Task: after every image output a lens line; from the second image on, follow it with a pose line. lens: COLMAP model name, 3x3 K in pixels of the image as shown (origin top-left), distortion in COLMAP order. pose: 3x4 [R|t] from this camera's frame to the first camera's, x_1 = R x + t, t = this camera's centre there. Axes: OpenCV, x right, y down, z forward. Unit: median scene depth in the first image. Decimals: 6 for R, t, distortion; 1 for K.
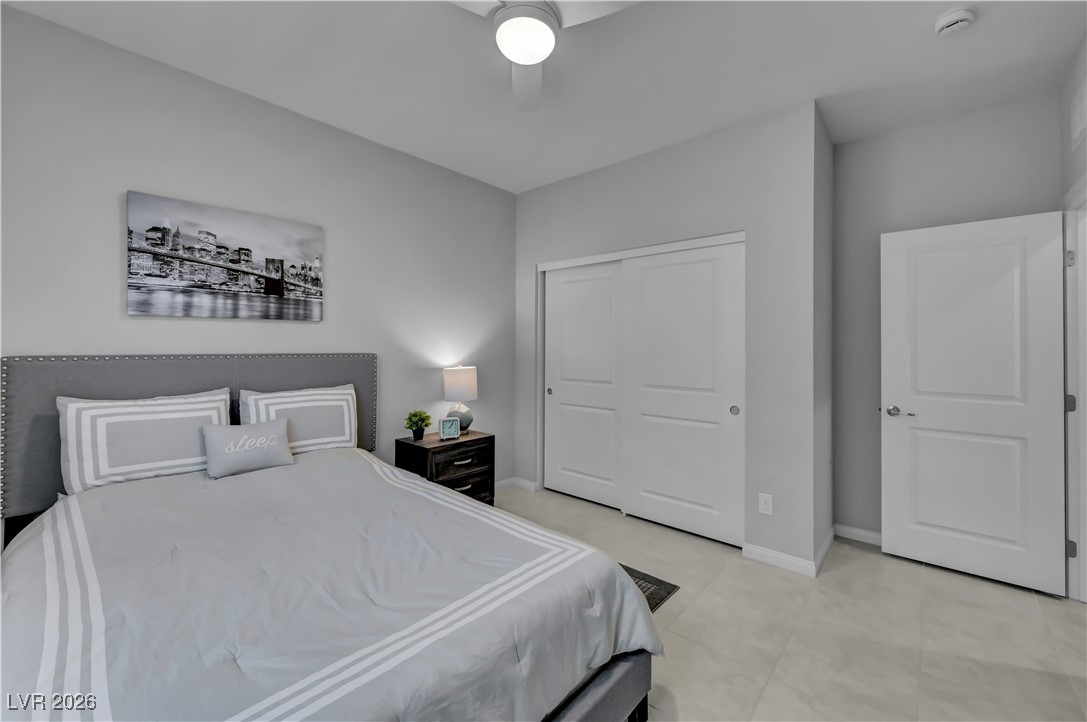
lens RADIAL K [[446.3, 0, 539.9], [0, 446.3, 340.3], [0, 0, 1]] dist [-0.001025, -0.000057]
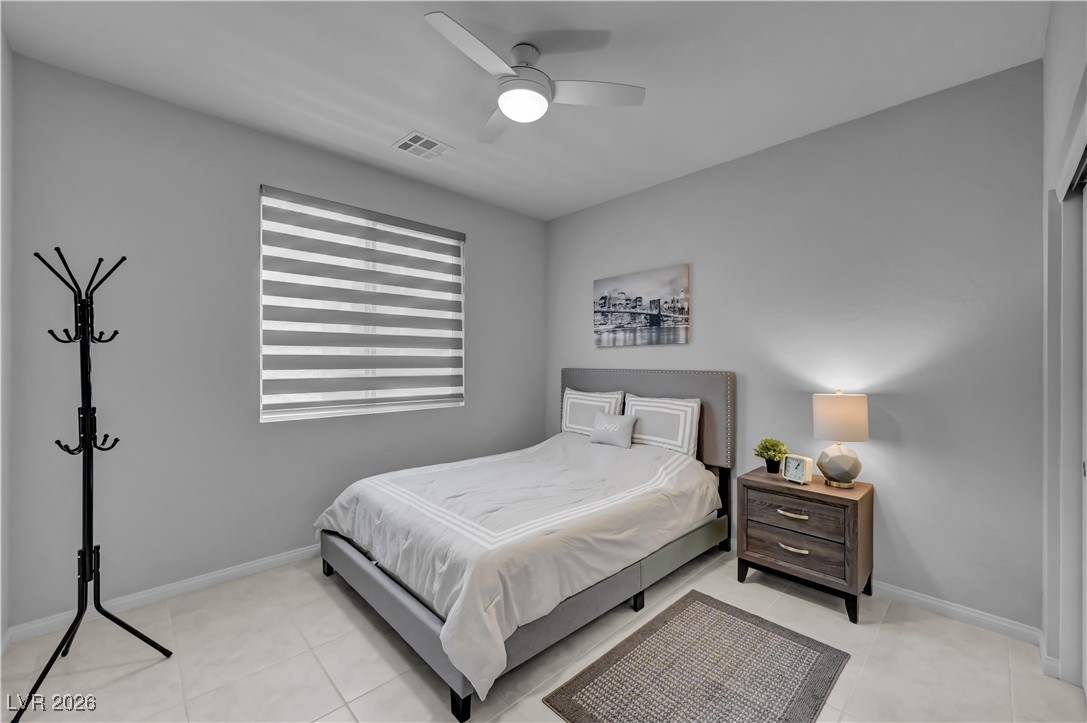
lens RADIAL K [[432.9, 0, 546.3], [0, 432.9, 365.9], [0, 0, 1]] dist [-0.001132, 0.000010]
pose [[-0.078337, 0.002001, -0.996925, 0.770494], [0.007634, 0.999970, 0.001407, 0.014404], [0.996898, -0.007500, -0.078349, 0.805972]]
